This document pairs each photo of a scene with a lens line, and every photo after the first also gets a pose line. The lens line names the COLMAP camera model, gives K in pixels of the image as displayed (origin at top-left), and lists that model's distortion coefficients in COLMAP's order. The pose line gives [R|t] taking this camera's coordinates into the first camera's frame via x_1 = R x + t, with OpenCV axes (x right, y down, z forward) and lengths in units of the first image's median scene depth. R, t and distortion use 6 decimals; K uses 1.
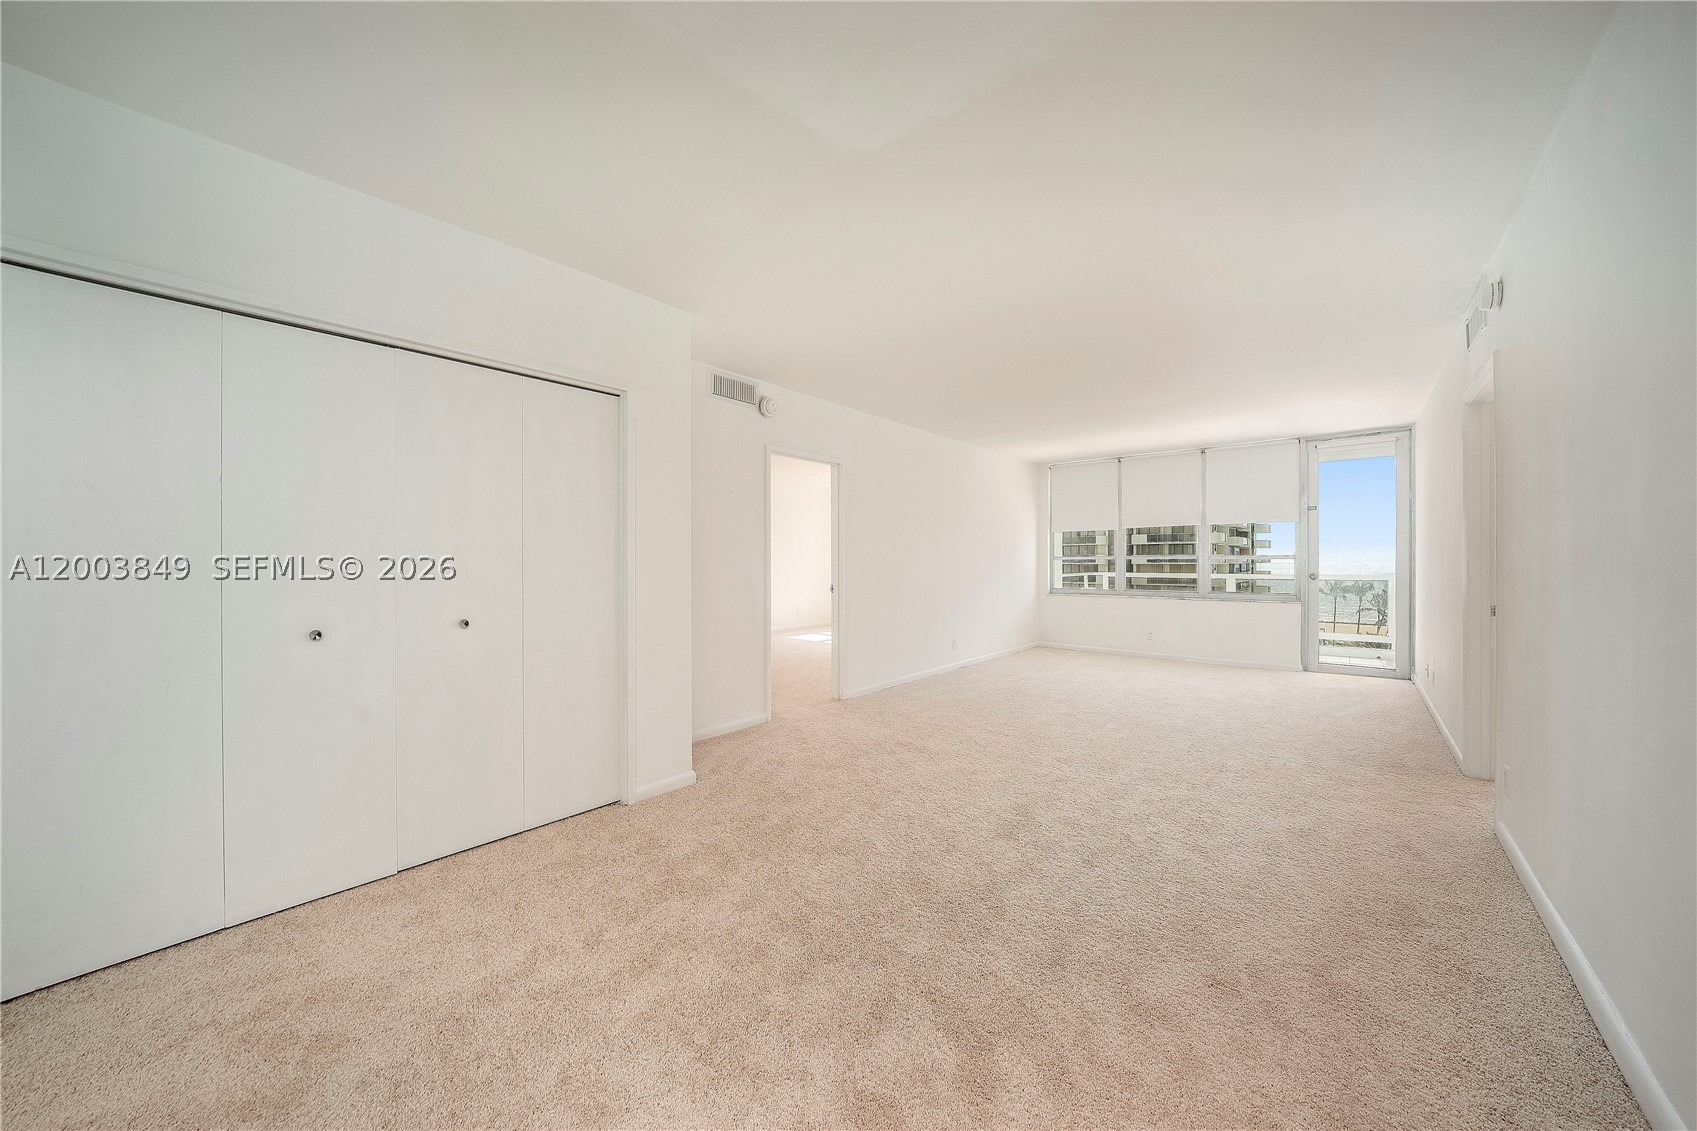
lens RADIAL K [[586.9, 0, 849.3], [0, 586.9, 562.1], [0, 0, 1]] dist [-0.009340, -0.000014]
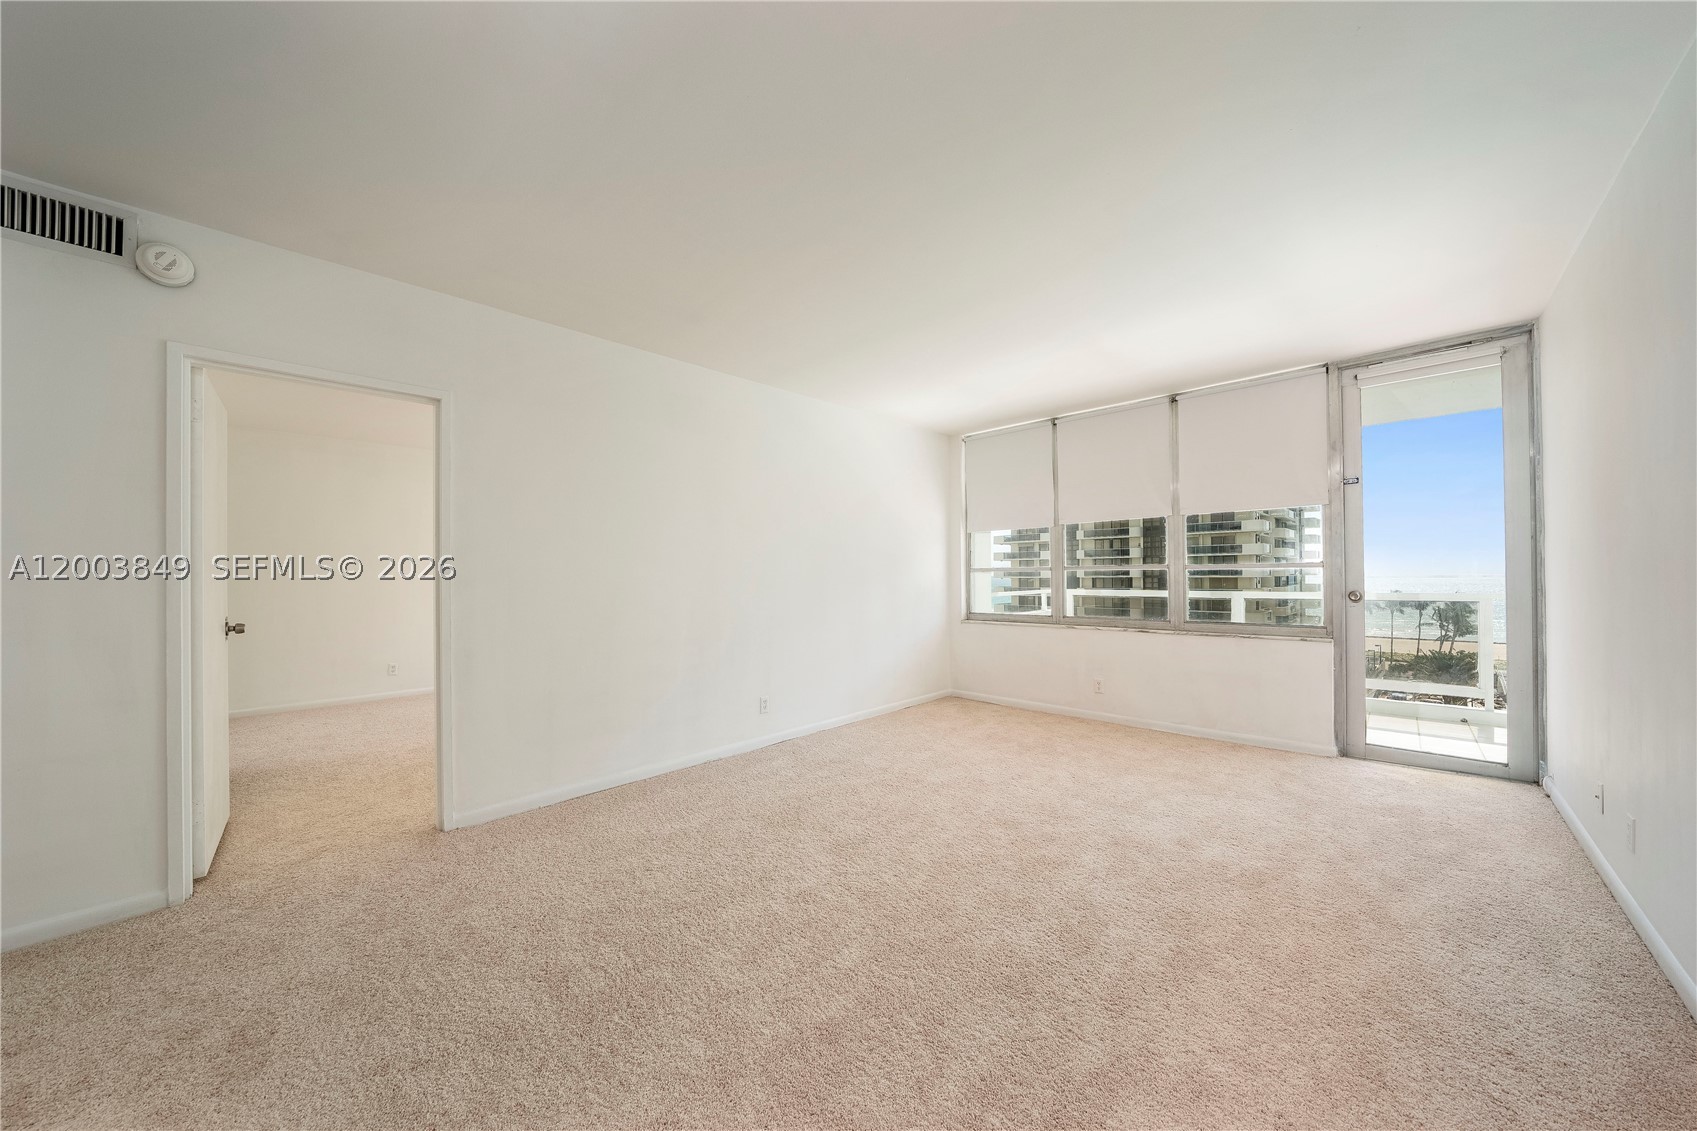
lens RADIAL K [[586.9, 0, 853.6], [0, 586.9, 570.1], [0, 0, 1]] dist [-0.009340, -0.000014]
pose [[0.998743, -0.006660, -0.049675, 0.314029], [0.006104, 0.999917, -0.011330, 0.001440], [0.049747, 0.011013, 0.998701, 0.380139]]
